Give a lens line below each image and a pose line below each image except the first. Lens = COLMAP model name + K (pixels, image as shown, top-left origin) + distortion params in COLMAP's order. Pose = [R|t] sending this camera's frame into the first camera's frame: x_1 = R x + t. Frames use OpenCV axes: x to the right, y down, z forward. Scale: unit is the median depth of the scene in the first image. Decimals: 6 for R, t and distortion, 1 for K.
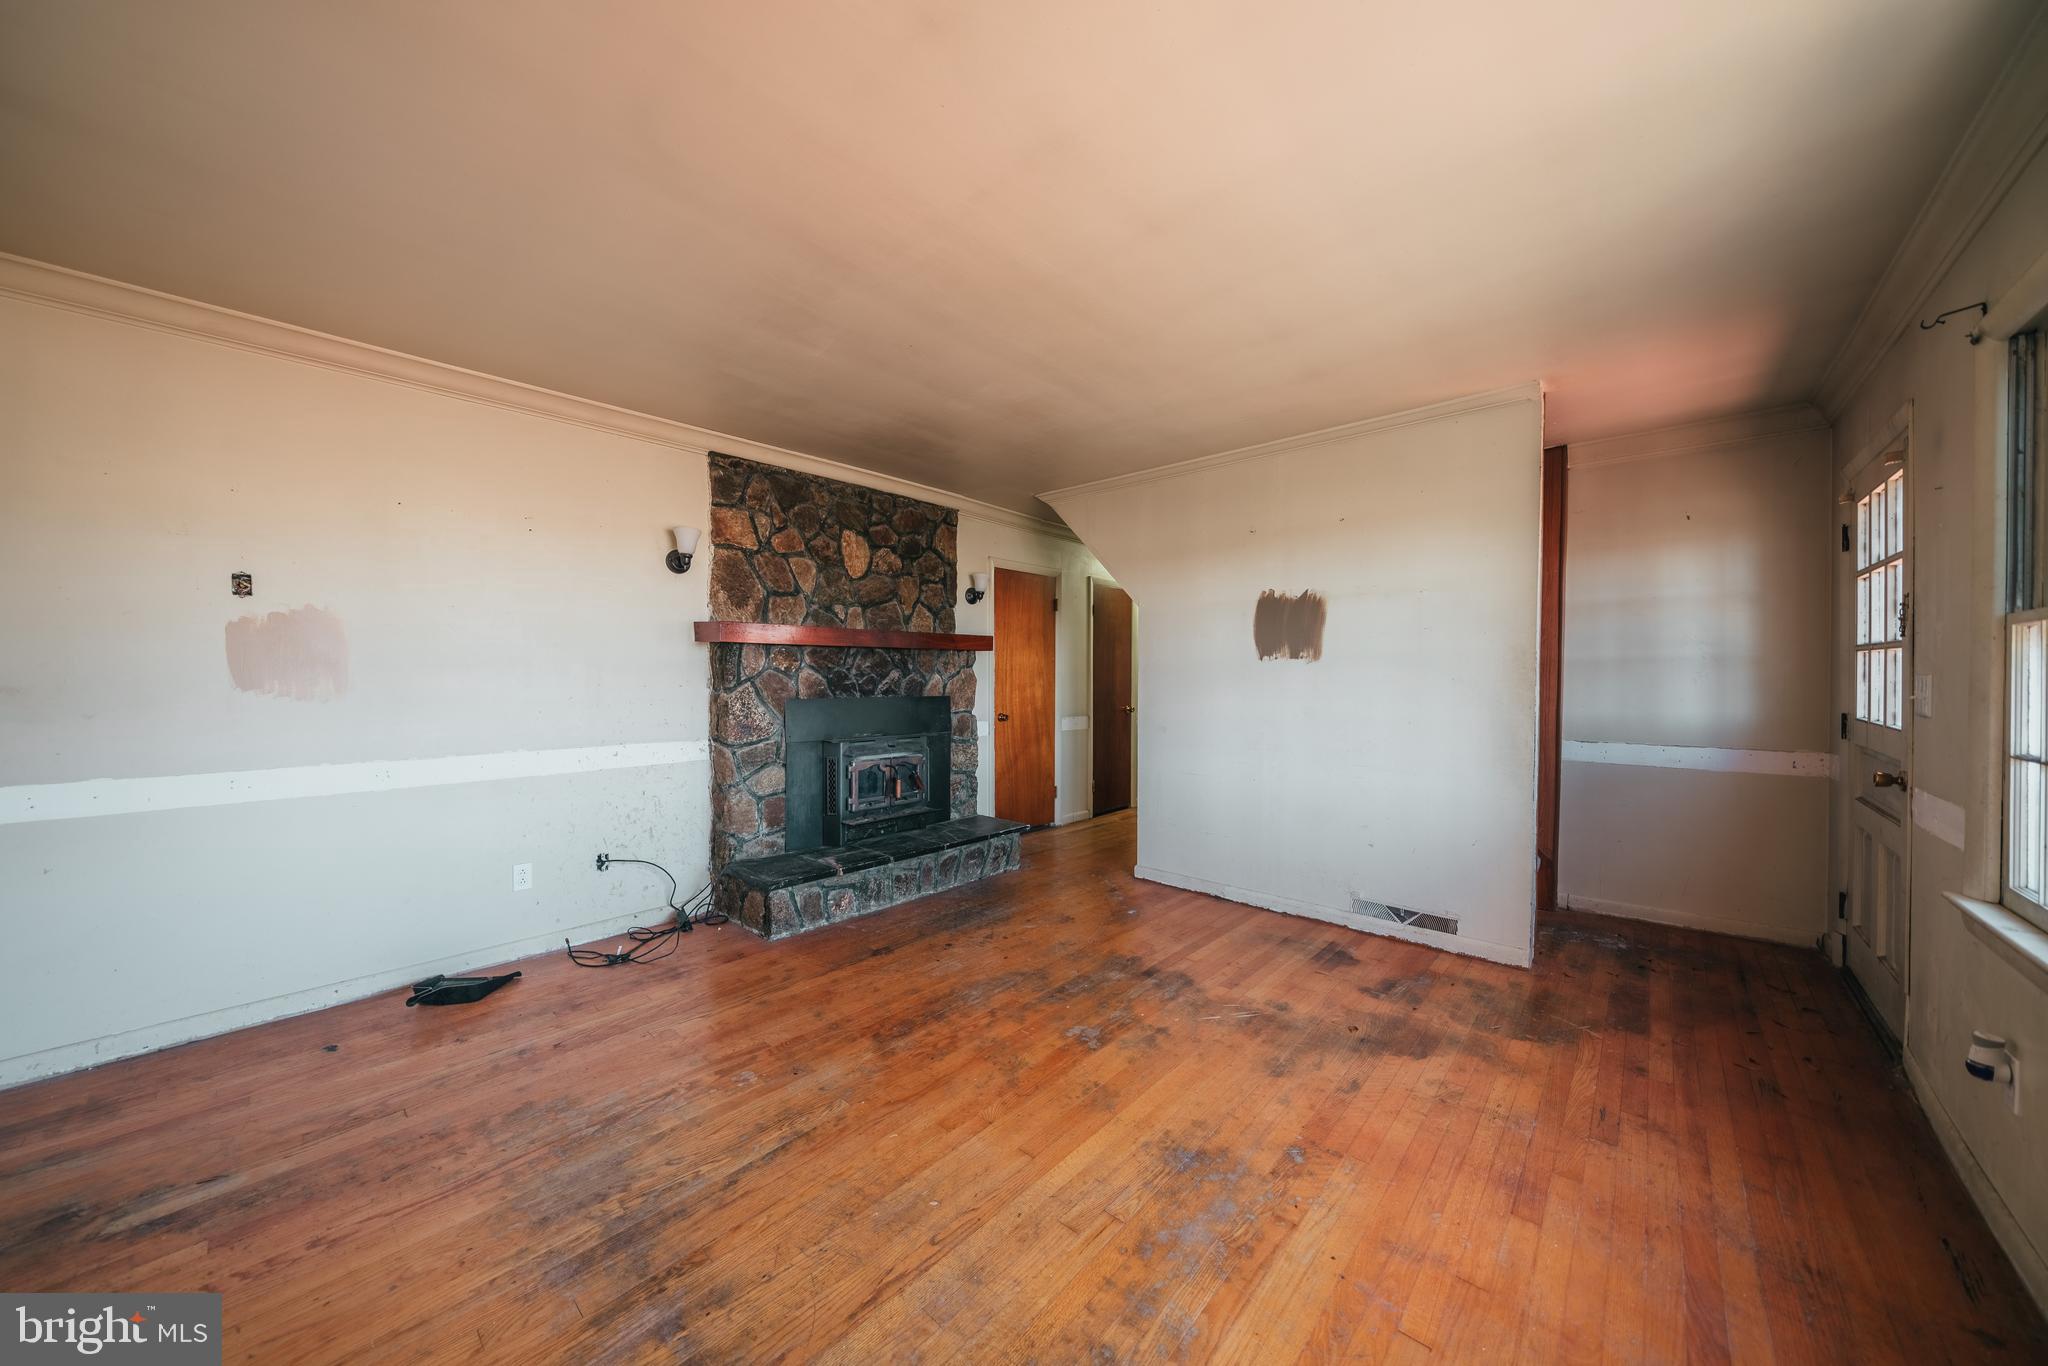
lens RADIAL K [[698.2, 0, 1002.9], [0, 698.2, 685.1], [0, 0, 1]] dist [-0.004946, -0.000338]
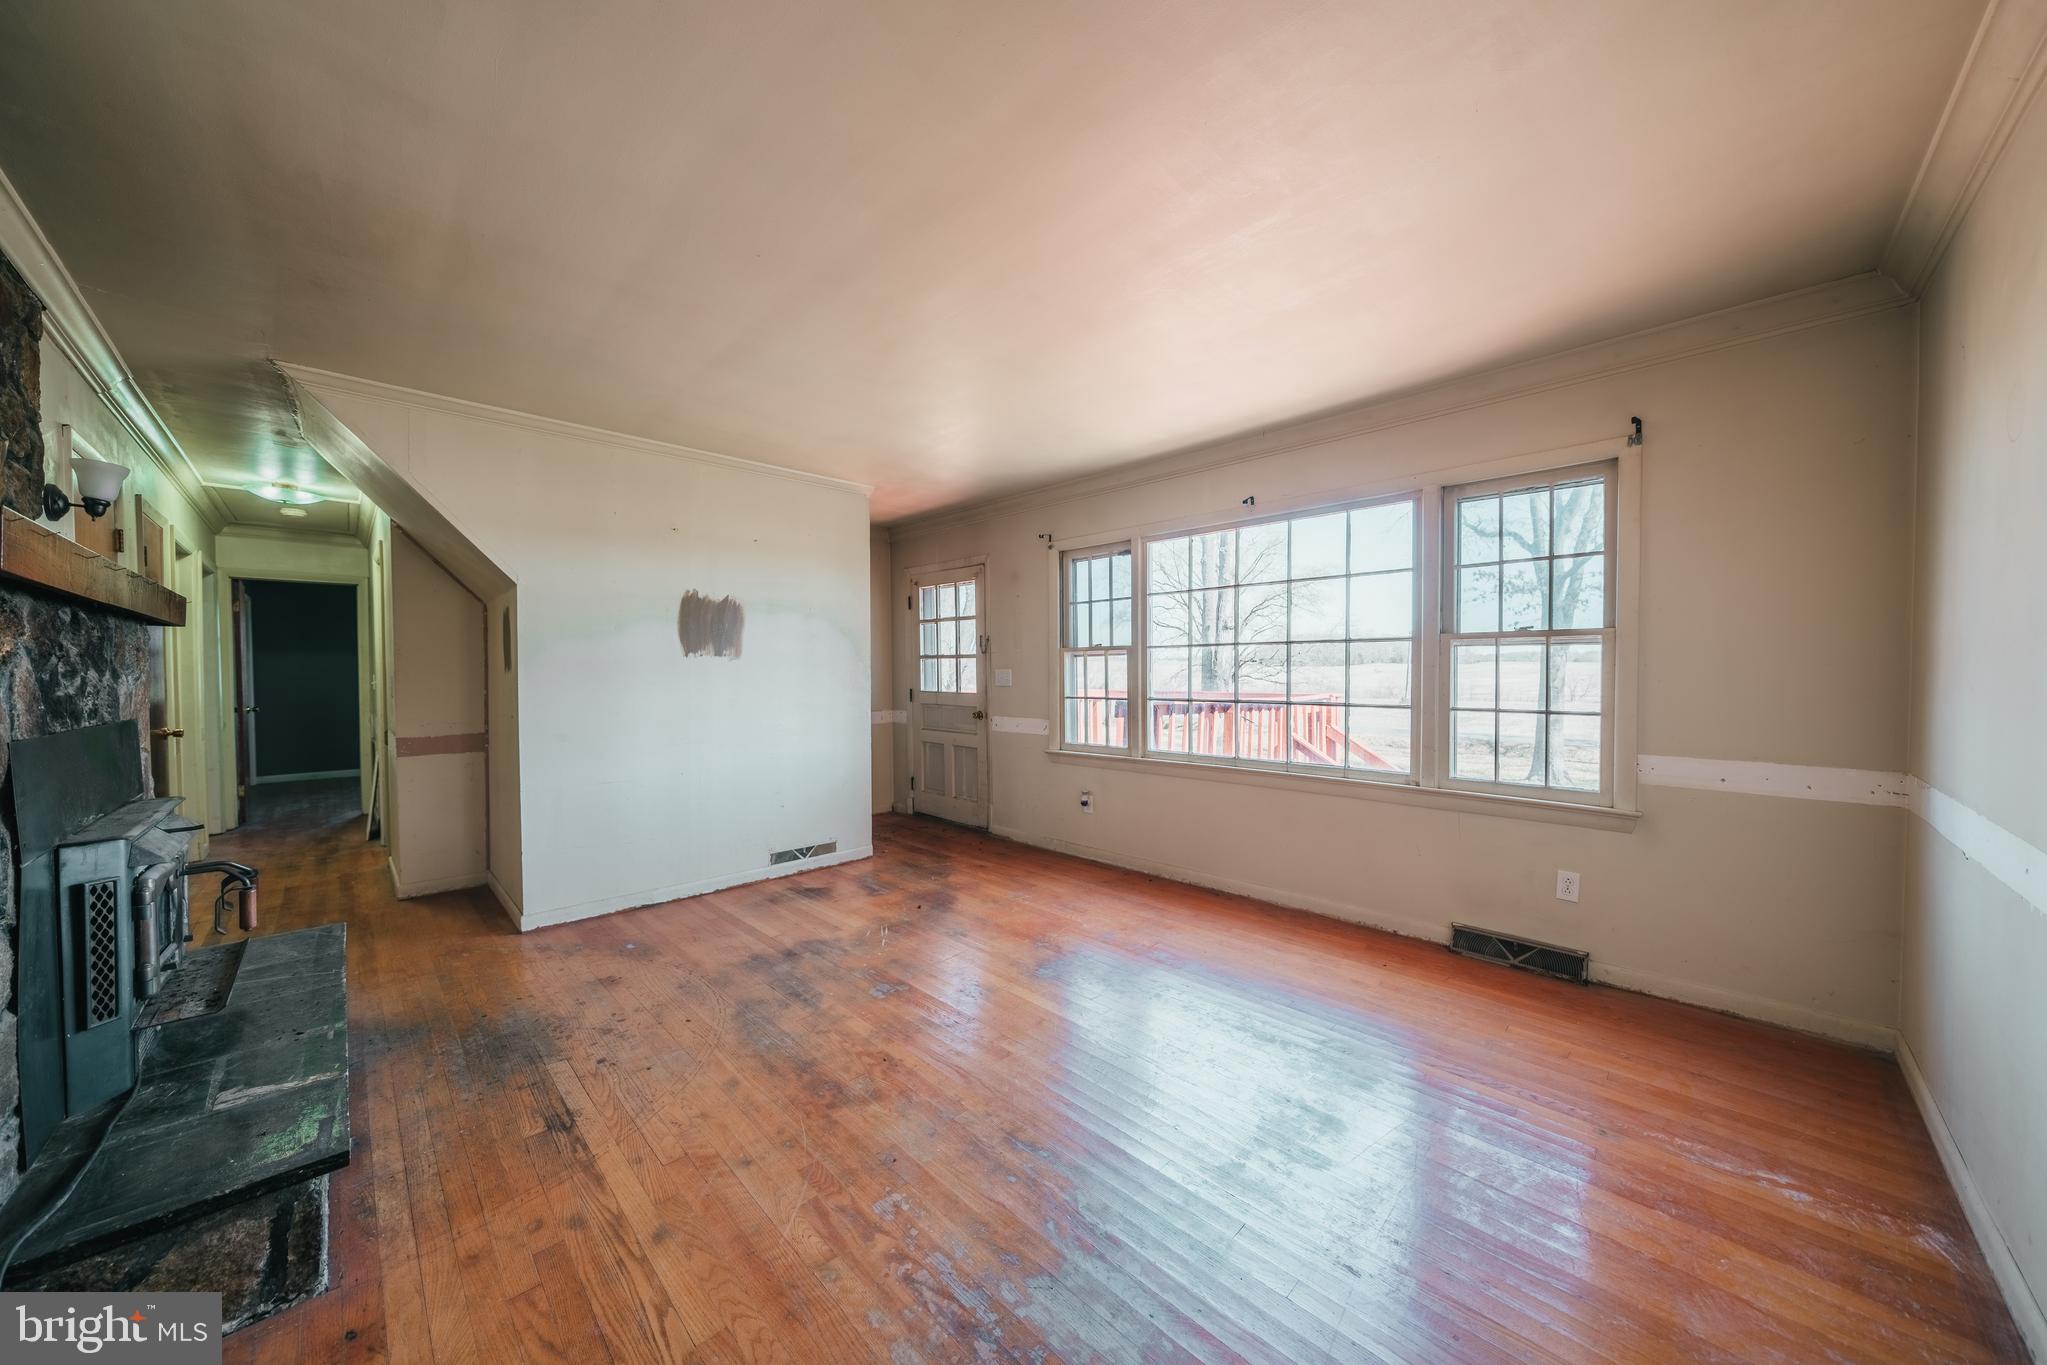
lens RADIAL K [[697.8, 0, 1012.7], [0, 697.8, 679.6], [0, 0, 1]] dist [-0.004946, -0.000338]
pose [[0.043831, -0.014454, 0.998934, -0.661445], [0.019994, 0.999708, 0.013588, -0.006844], [-0.998839, 0.019377, 0.044107, 0.493172]]
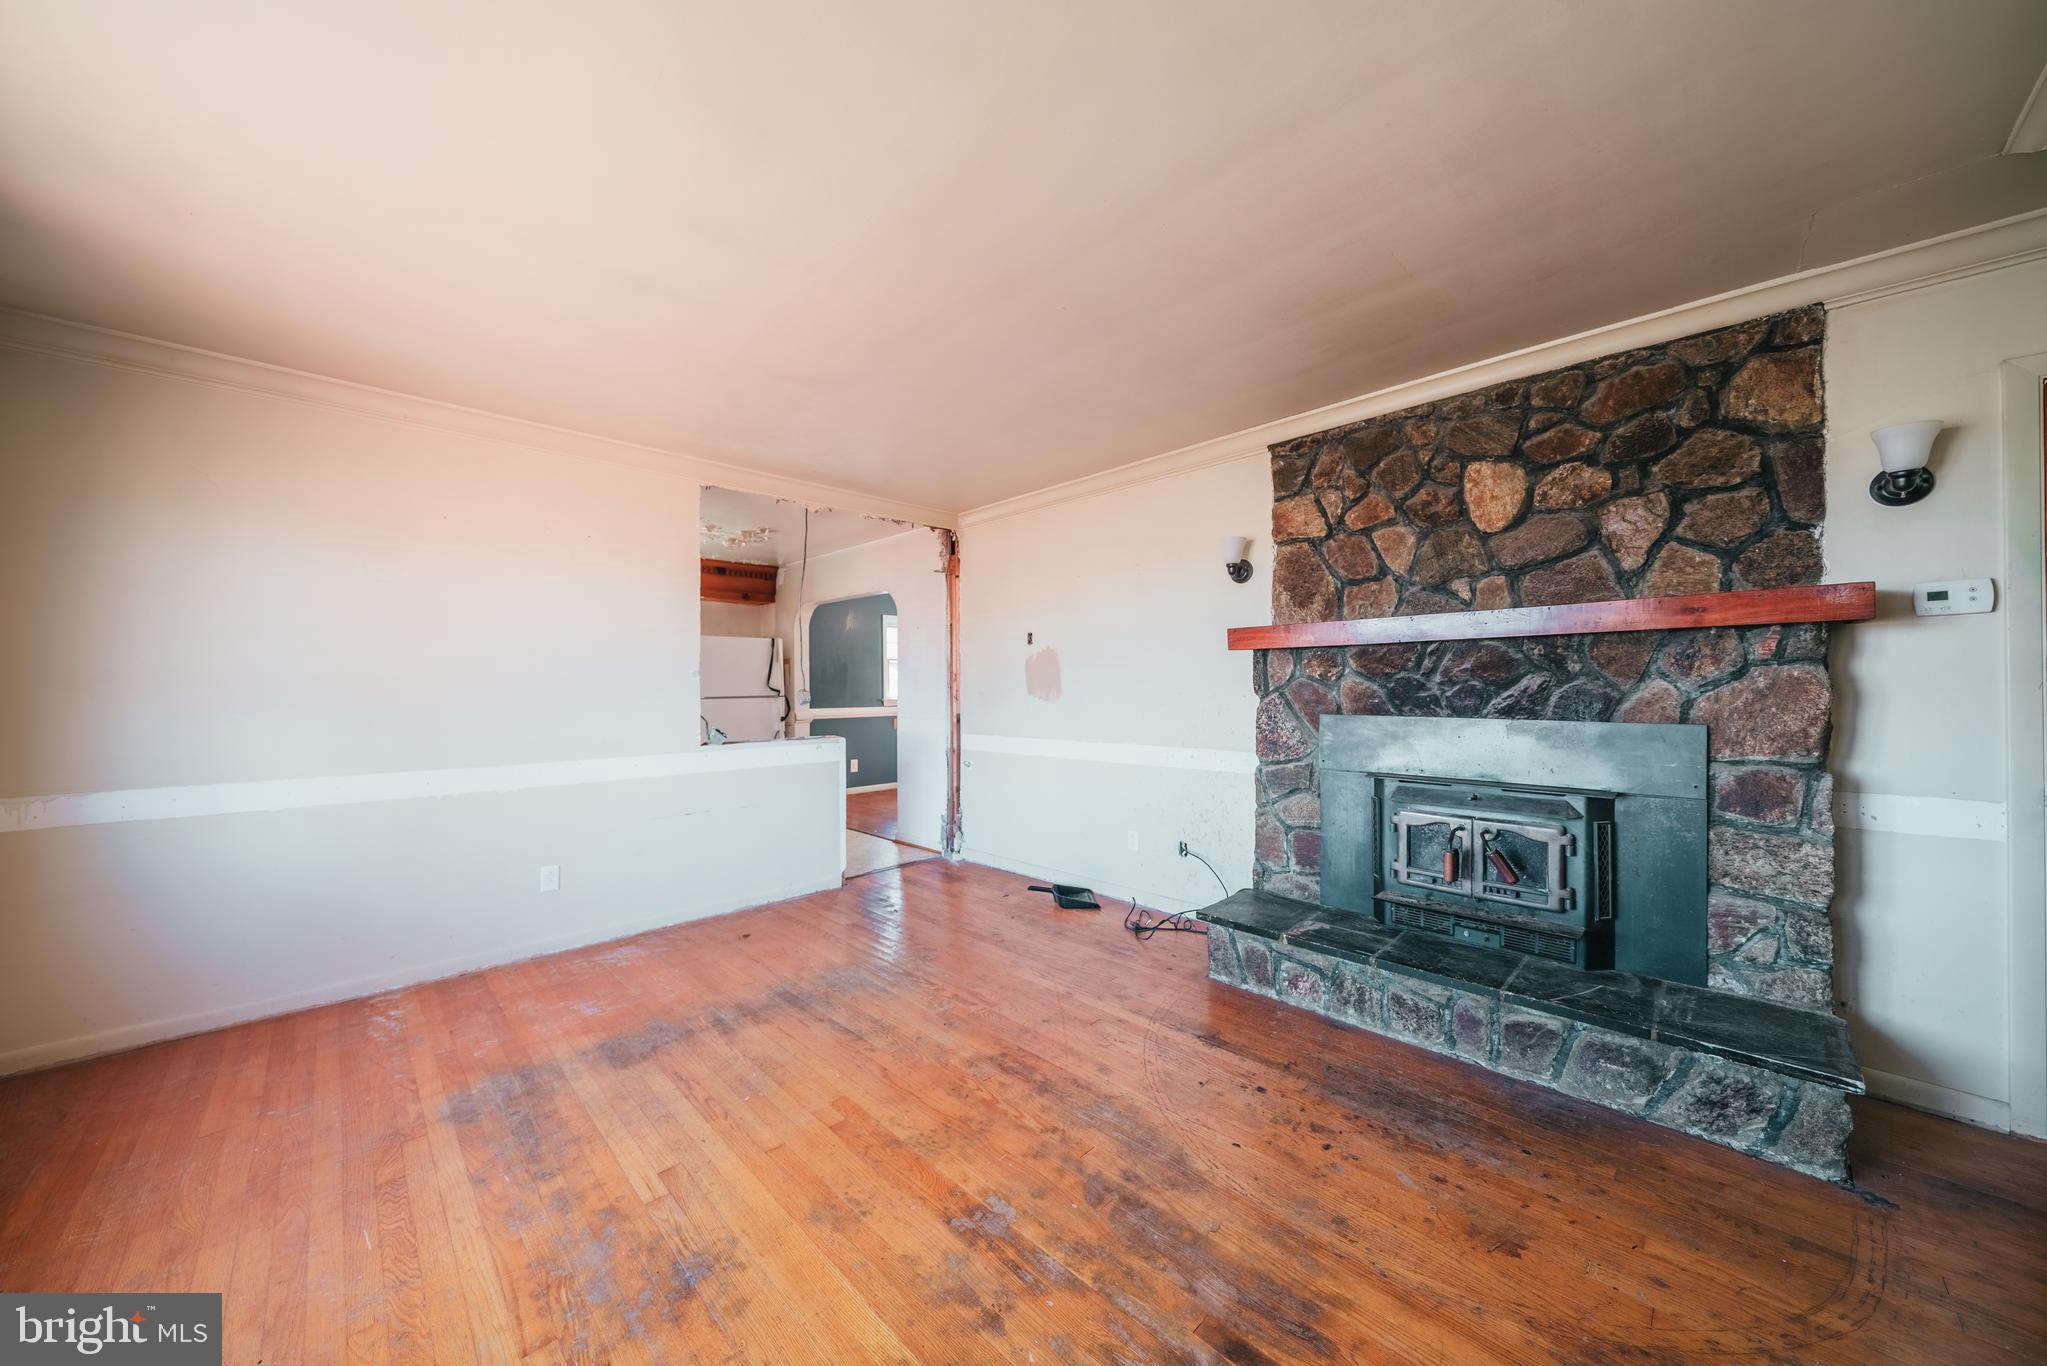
lens RADIAL K [[697.8, 0, 1012.0], [0, 697.8, 684.1], [0, 0, 1]] dist [-0.004946, -0.000338]
pose [[-0.044763, -0.004798, -0.998986, 0.532000], [-0.007461, 0.999962, -0.004468, -0.008738], [0.998970, 0.007254, -0.044797, 0.702426]]
